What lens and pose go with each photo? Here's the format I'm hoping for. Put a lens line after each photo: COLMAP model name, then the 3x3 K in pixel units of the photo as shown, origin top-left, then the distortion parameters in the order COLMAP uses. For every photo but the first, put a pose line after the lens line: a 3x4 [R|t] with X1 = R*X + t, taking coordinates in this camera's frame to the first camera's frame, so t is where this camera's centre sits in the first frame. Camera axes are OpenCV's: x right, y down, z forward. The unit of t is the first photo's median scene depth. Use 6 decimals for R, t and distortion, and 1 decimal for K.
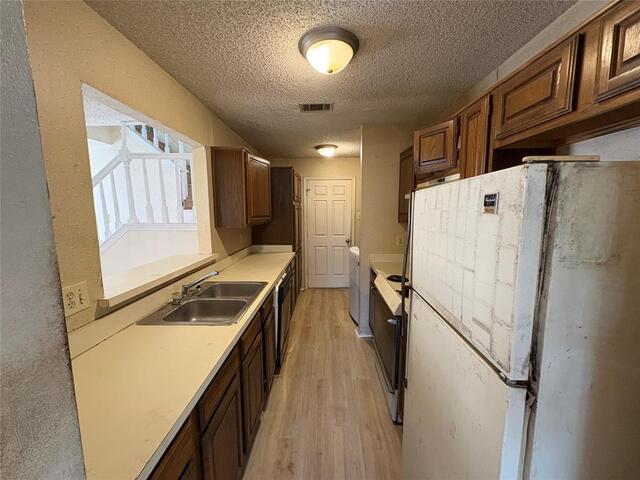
lens RADIAL K [[257.5, 0, 322.8], [0, 257.5, 240.7], [0, 0, 1]] dist [0.001716, -0.000035]
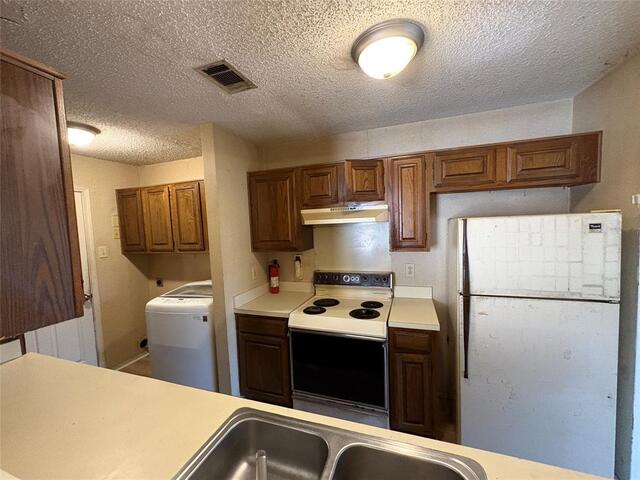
lens RADIAL K [[257.5, 0, 321.2], [0, 257.5, 240.4], [0, 0, 1]] dist [0.001716, -0.000035]
pose [[0.315287, -0.063916, 0.946842, -0.744111], [0.151295, 0.988354, 0.016339, -0.146438], [-0.936859, 0.138101, 0.321285, 0.856821]]
